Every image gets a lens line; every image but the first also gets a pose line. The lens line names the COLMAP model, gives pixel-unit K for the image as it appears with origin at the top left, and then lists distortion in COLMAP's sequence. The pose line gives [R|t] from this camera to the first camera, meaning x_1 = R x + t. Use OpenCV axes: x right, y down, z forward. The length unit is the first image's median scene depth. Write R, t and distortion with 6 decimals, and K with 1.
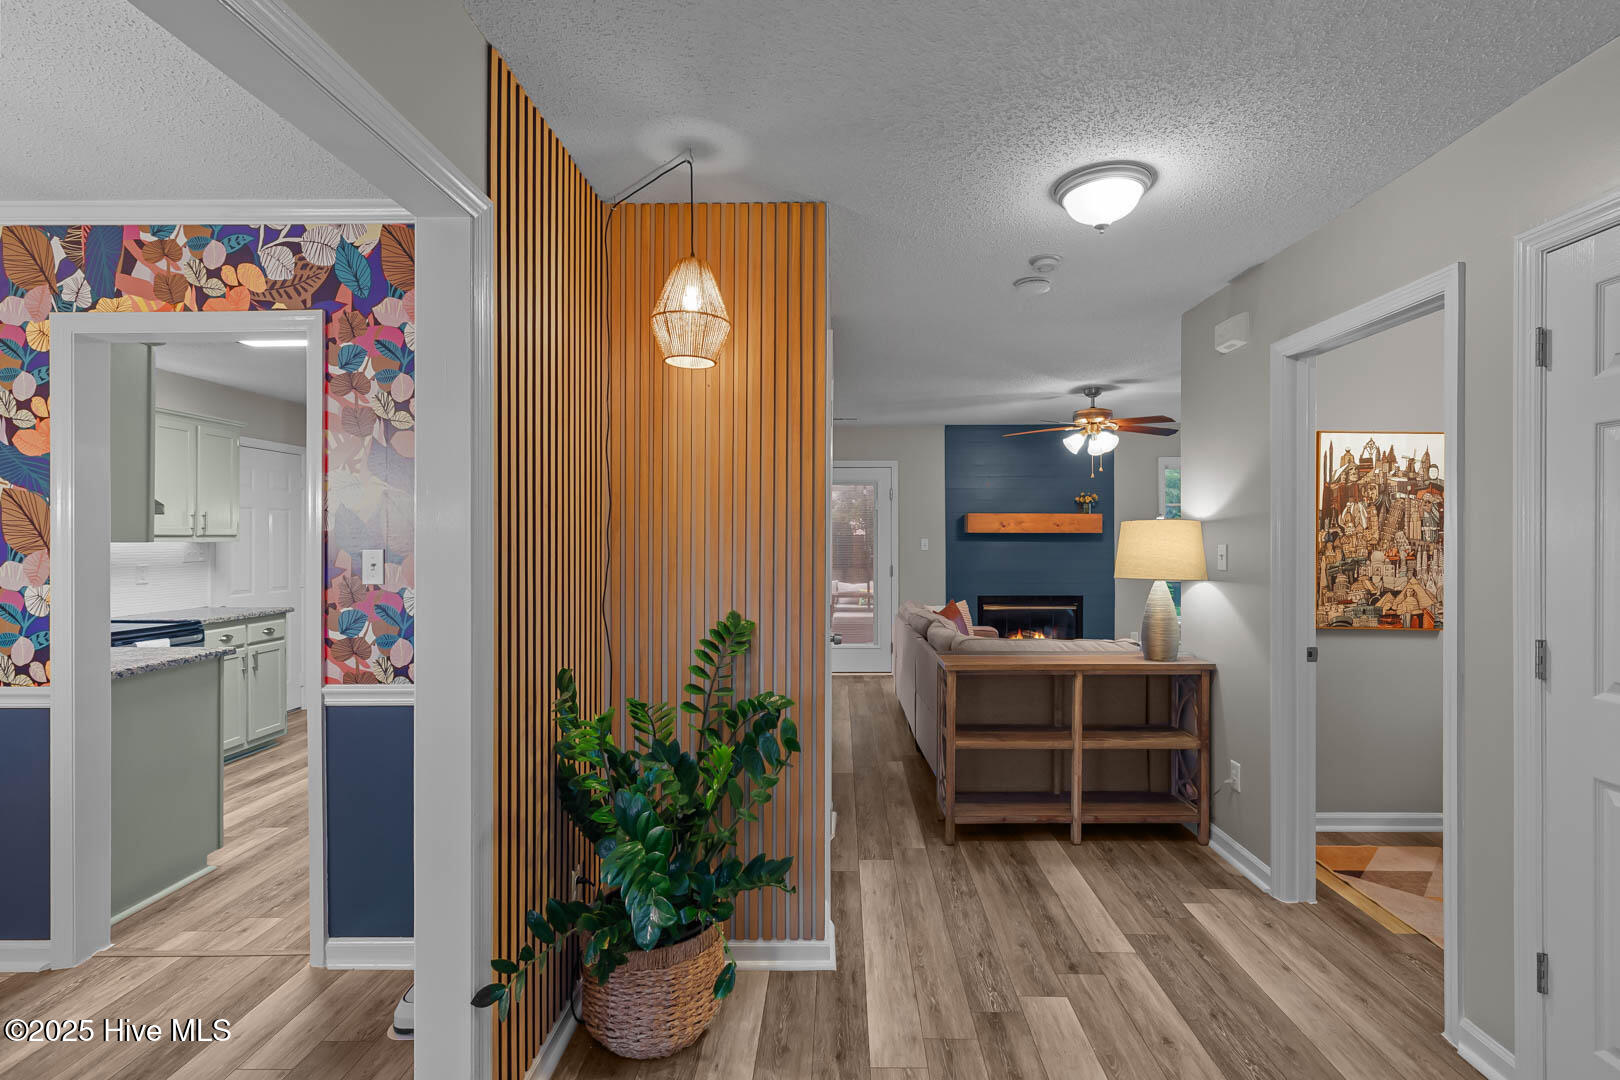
lens RADIAL K [[730.3, 0, 827.0], [0, 730.3, 533.1], [0, 0, 1]] dist [0.004091, 0.000129]
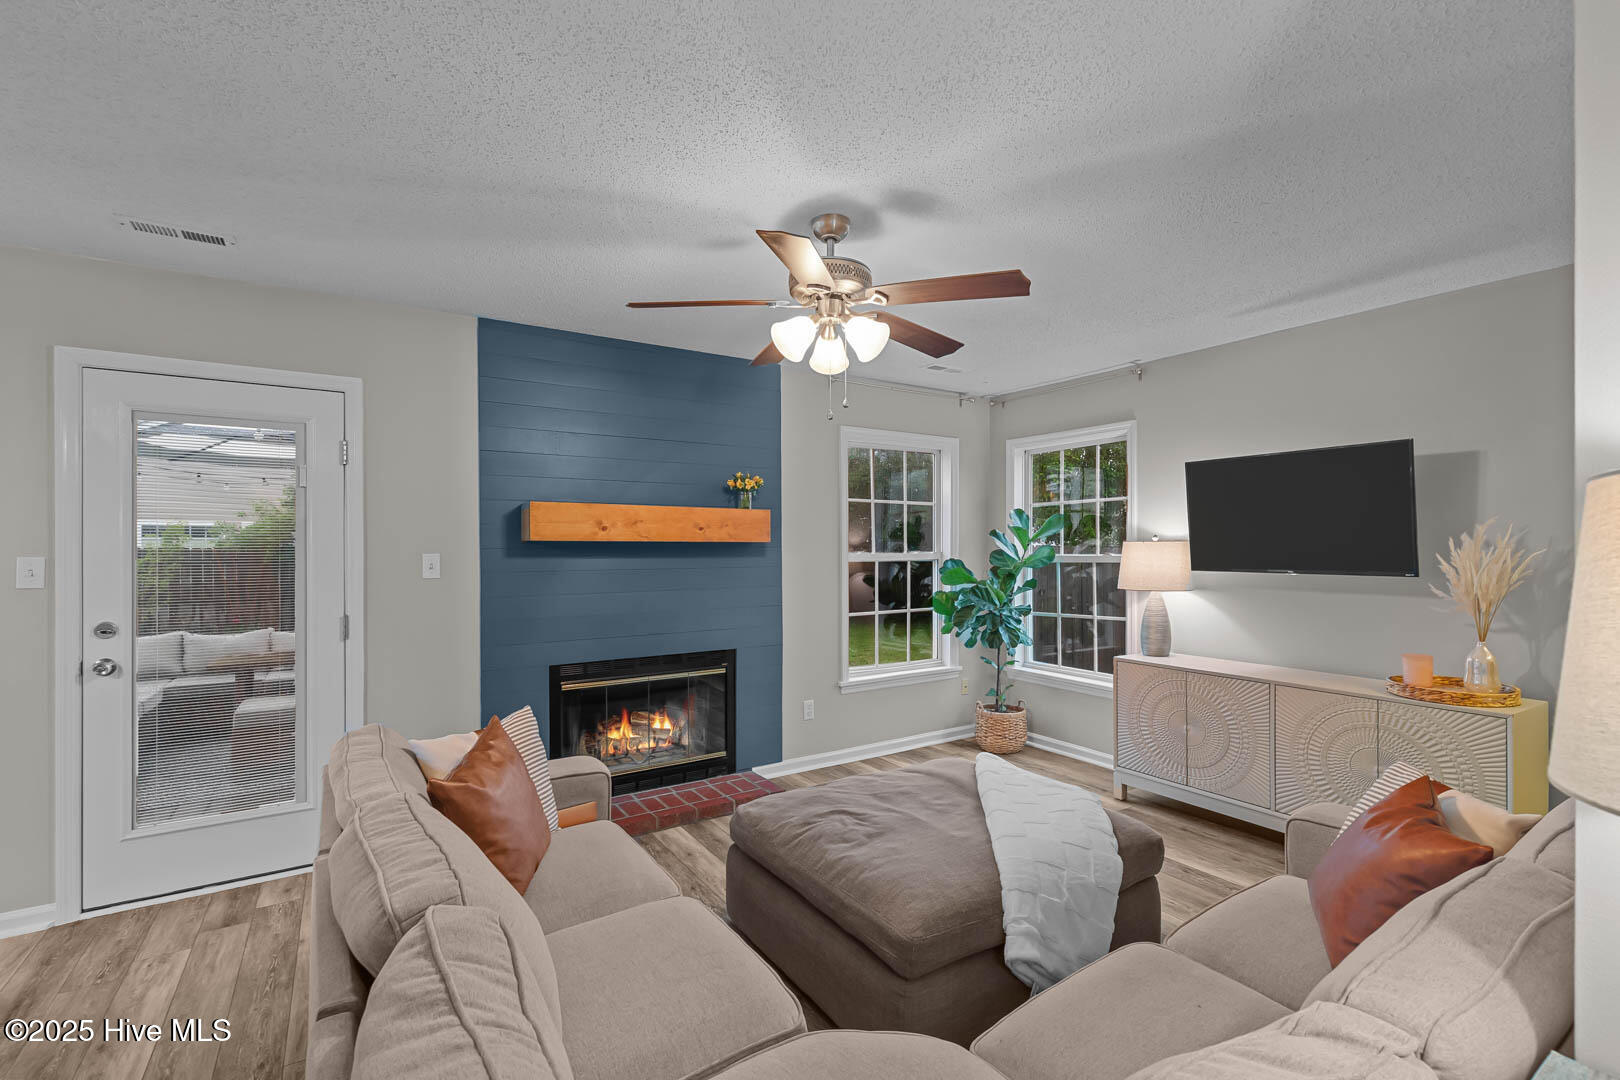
lens RADIAL K [[721.7, 0, 818.5], [0, 721.7, 545.0], [0, 0, 1]] dist [0.001315, 0.000151]
pose [[0.829860, 0.001948, 0.557969, 0.204830], [-0.001947, 0.999998, -0.000595, 0.005056], [-0.557969, -0.000593, 0.829862, 1.196711]]
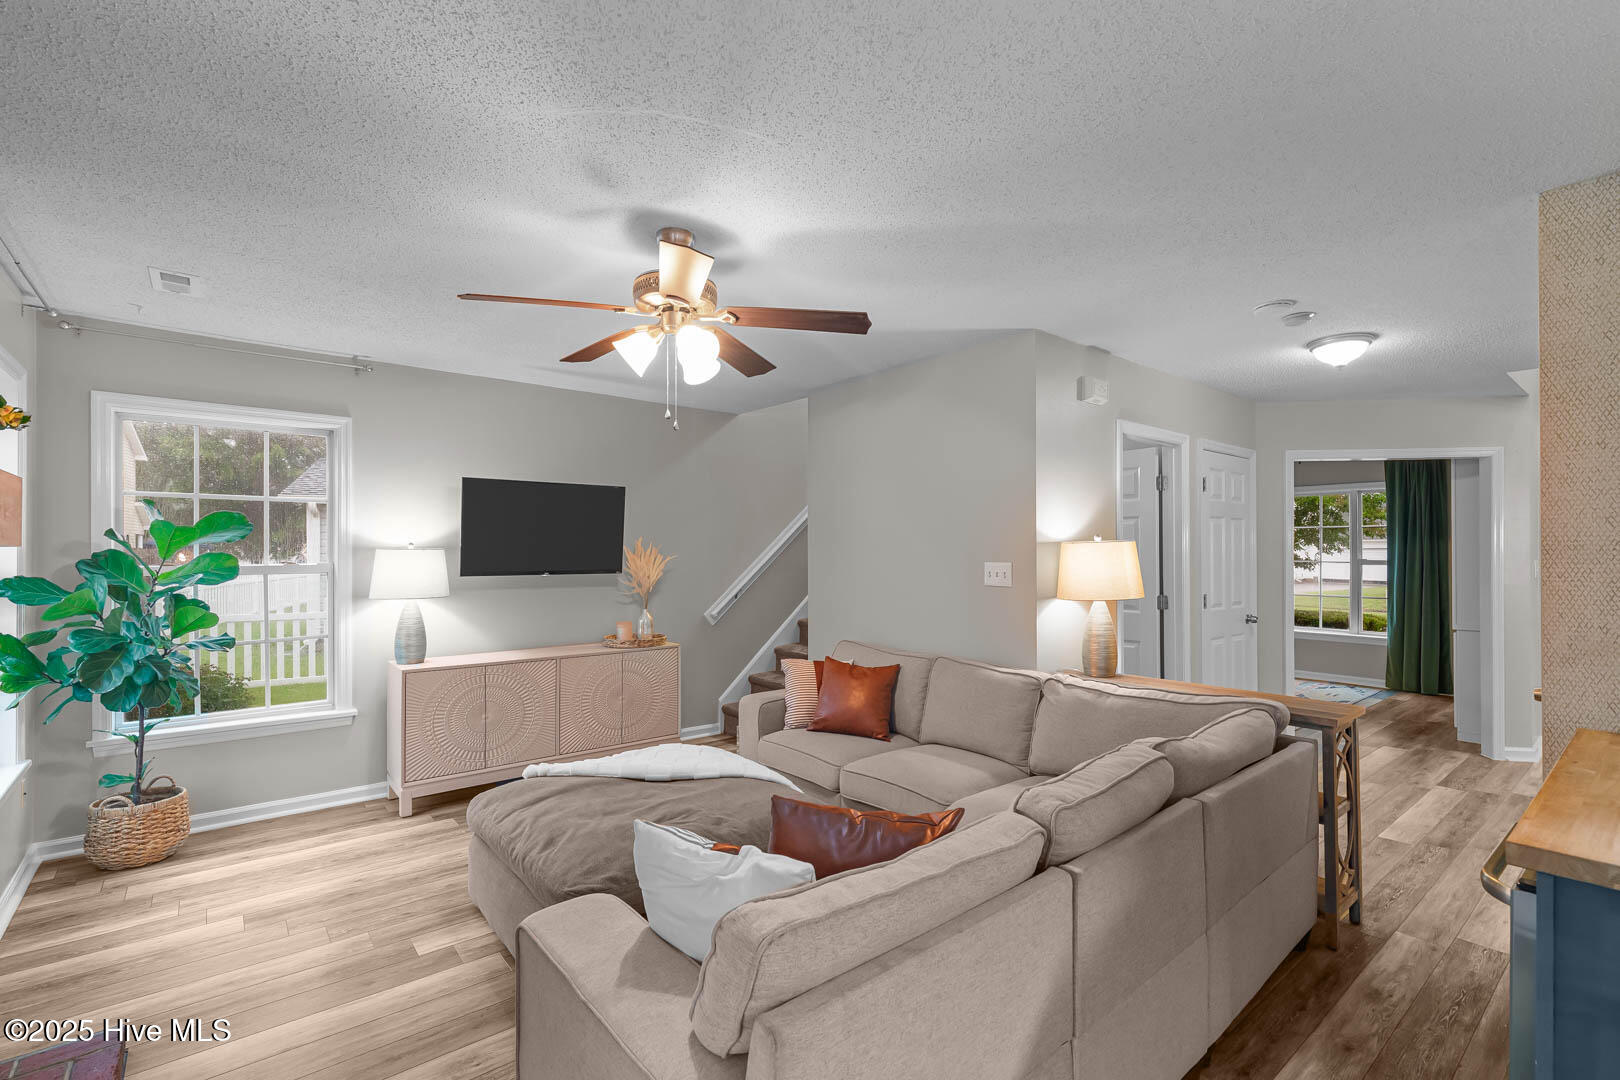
lens RADIAL K [[740.4, 0, 827.1], [0, 740.4, 550.0], [0, 0, 1]] dist [0.003133, 0.000248]
pose [[-0.657779, 0.003984, 0.753200, -0.087209], [-0.000569, 0.999983, -0.005786, 0.004690], [-0.753211, -0.004235, -0.657766, 2.326148]]
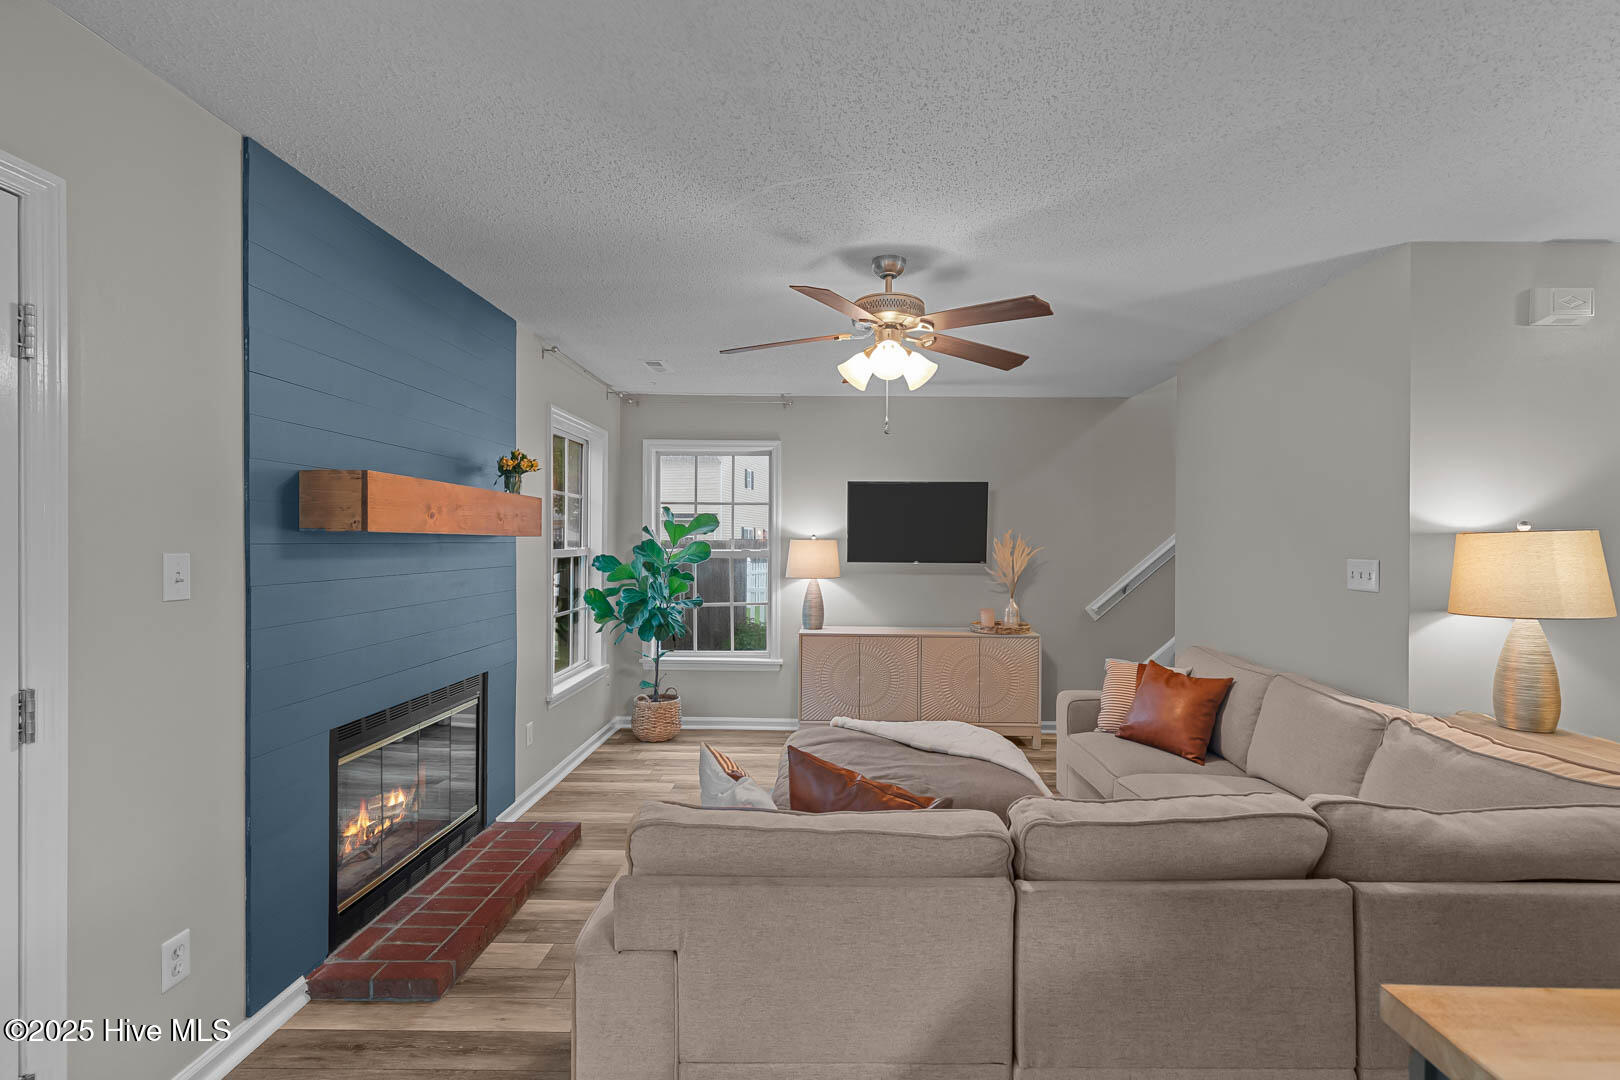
lens RADIAL K [[734.4, 0, 815.6], [0, 734.4, 544.5], [0, 0, 1]] dist [0.003294, 0.000217]
pose [[0.005363, -0.000646, 0.999985, -0.291223], [-0.010471, 0.999945, 0.000702, 0.005729], [-0.999931, -0.010475, 0.005355, 1.975494]]
